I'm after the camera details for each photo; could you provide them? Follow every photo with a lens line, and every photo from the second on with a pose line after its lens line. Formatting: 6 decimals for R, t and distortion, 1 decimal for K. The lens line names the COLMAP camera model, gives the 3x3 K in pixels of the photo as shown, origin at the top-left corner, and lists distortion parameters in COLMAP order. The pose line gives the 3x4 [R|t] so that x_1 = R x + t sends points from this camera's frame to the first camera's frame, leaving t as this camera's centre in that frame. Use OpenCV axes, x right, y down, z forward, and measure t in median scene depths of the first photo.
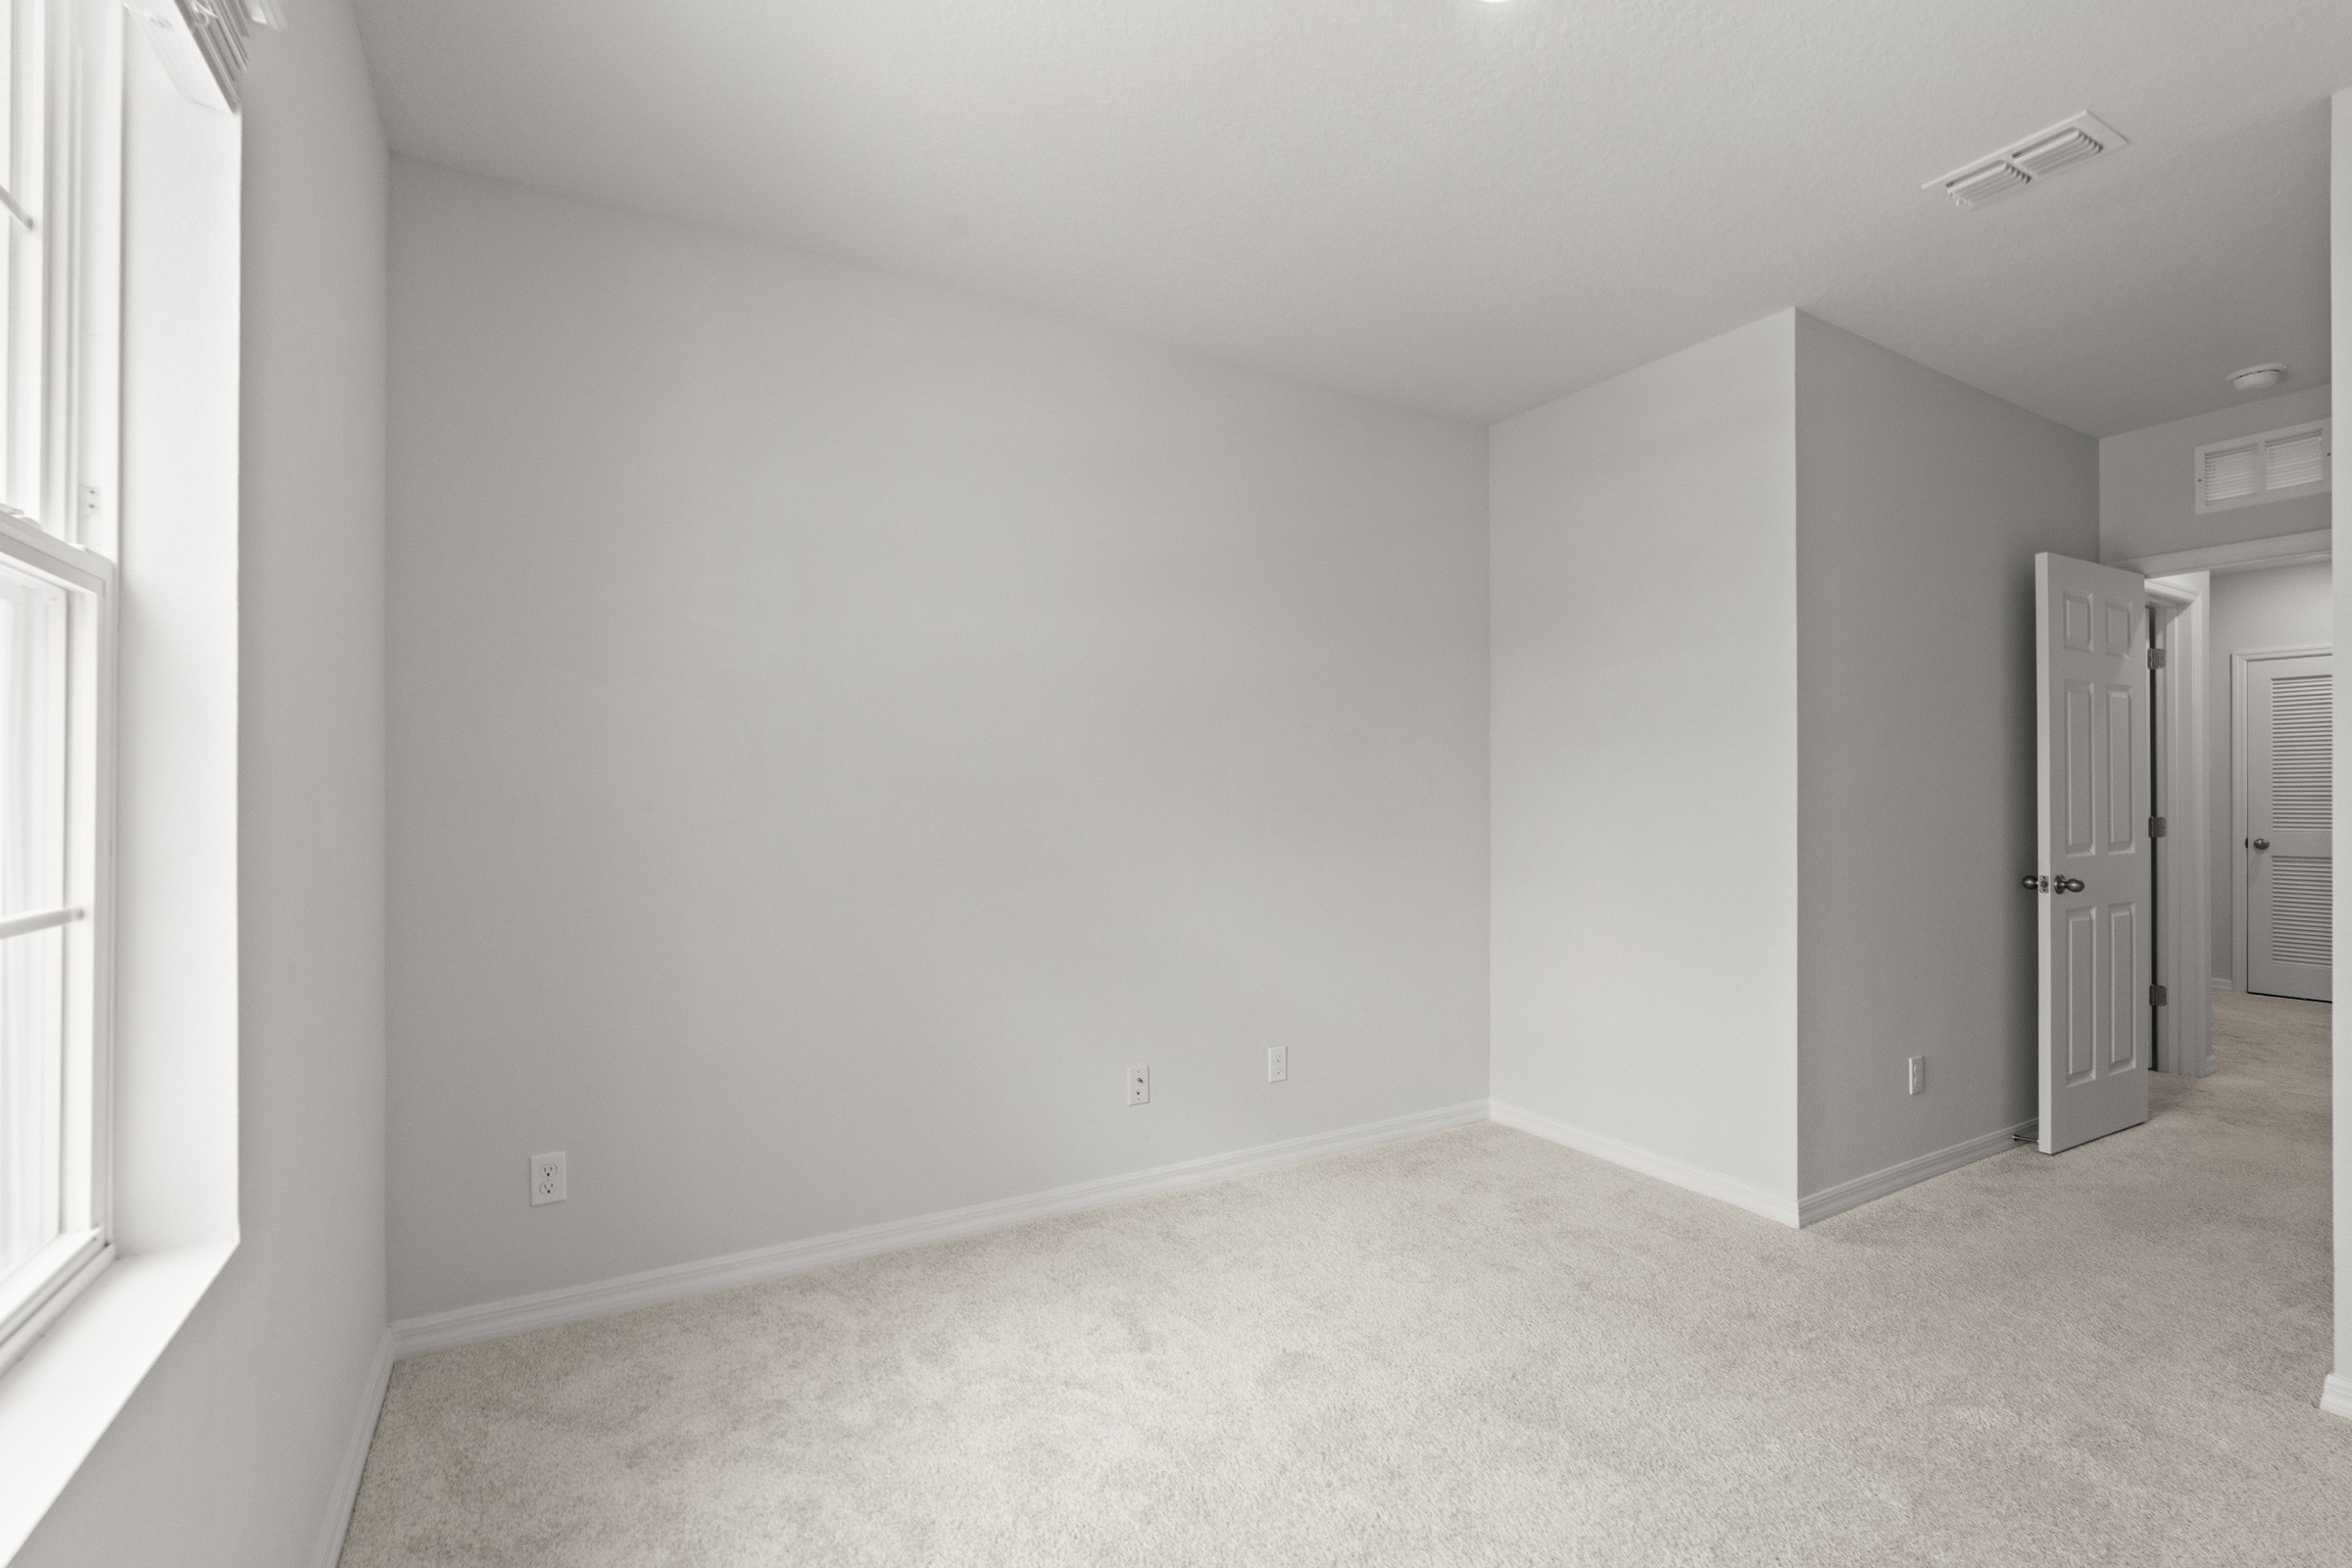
lens RADIAL K [[1045.3, 0, 1166.4], [0, 1045.3, 788.2], [0, 0, 1]] dist [-0.010805, 0.001645]
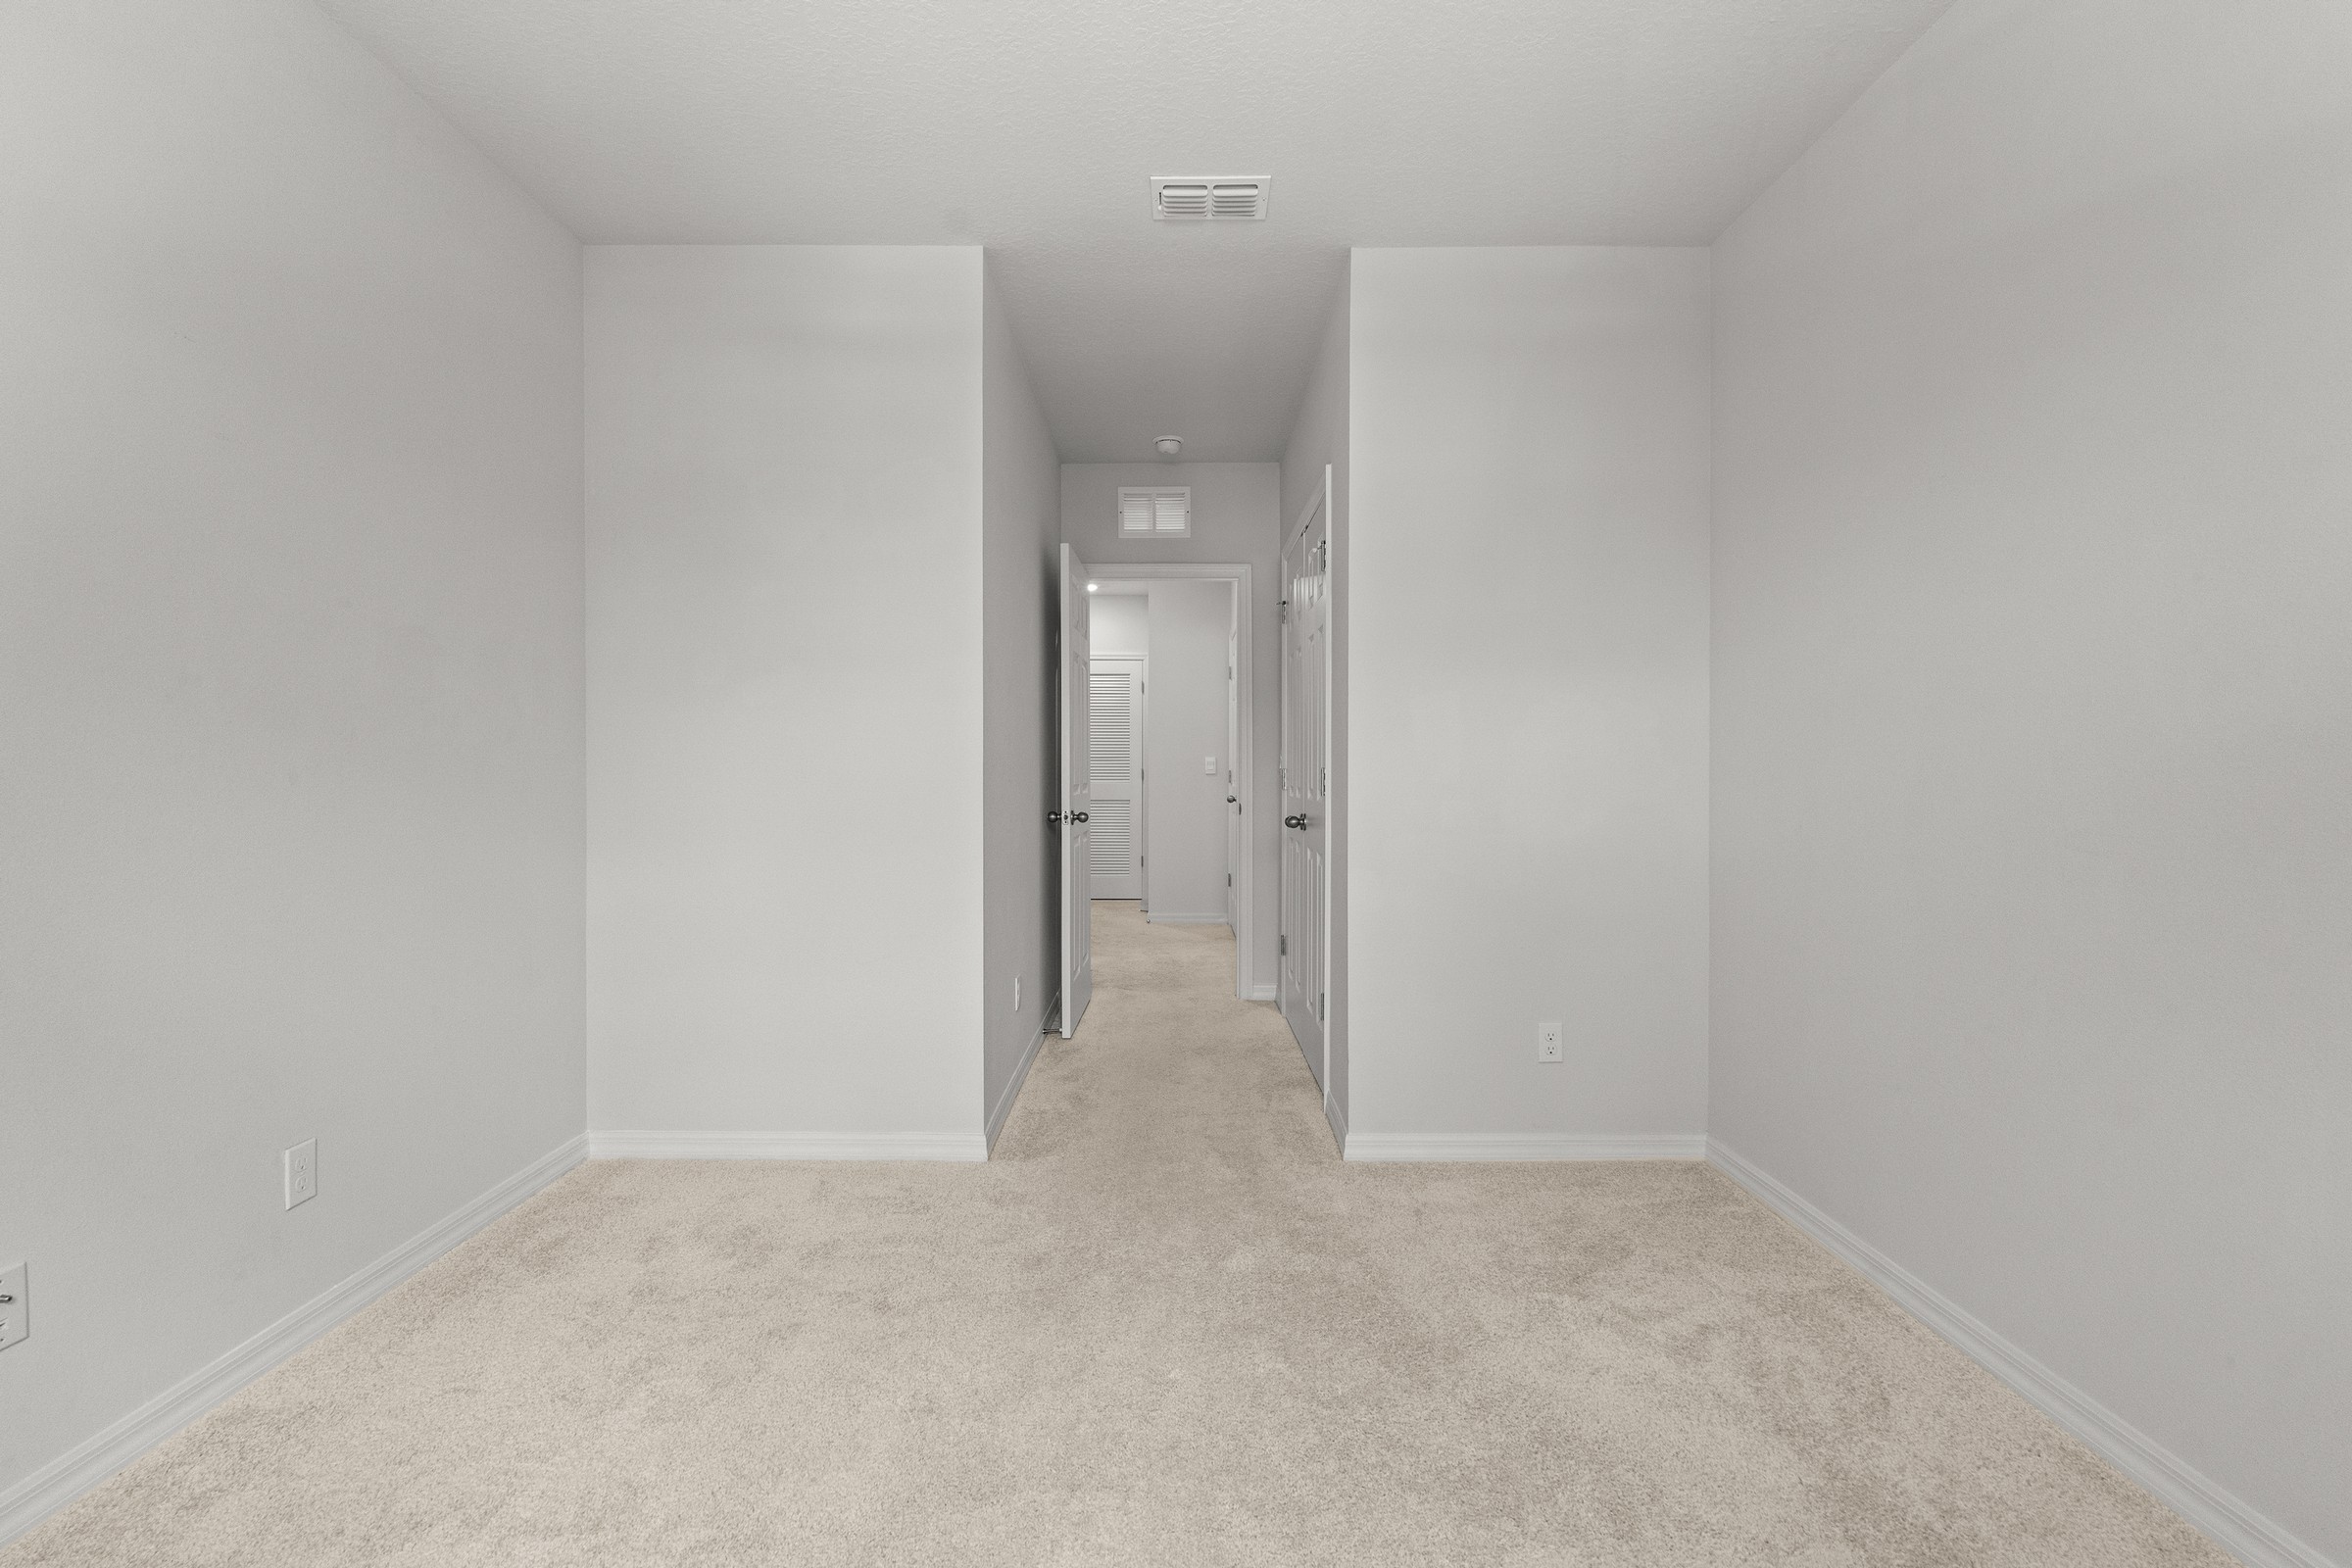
lens RADIAL K [[1045.3, 0, 1176.2], [0, 1045.3, 785.3], [0, 0, 1]] dist [-0.010805, 0.001645]
pose [[0.496234, -0.014536, 0.868067, -0.169871], [-0.008351, 0.999734, 0.021515, 0.030282], [-0.868149, -0.017925, 0.495981, 0.317608]]
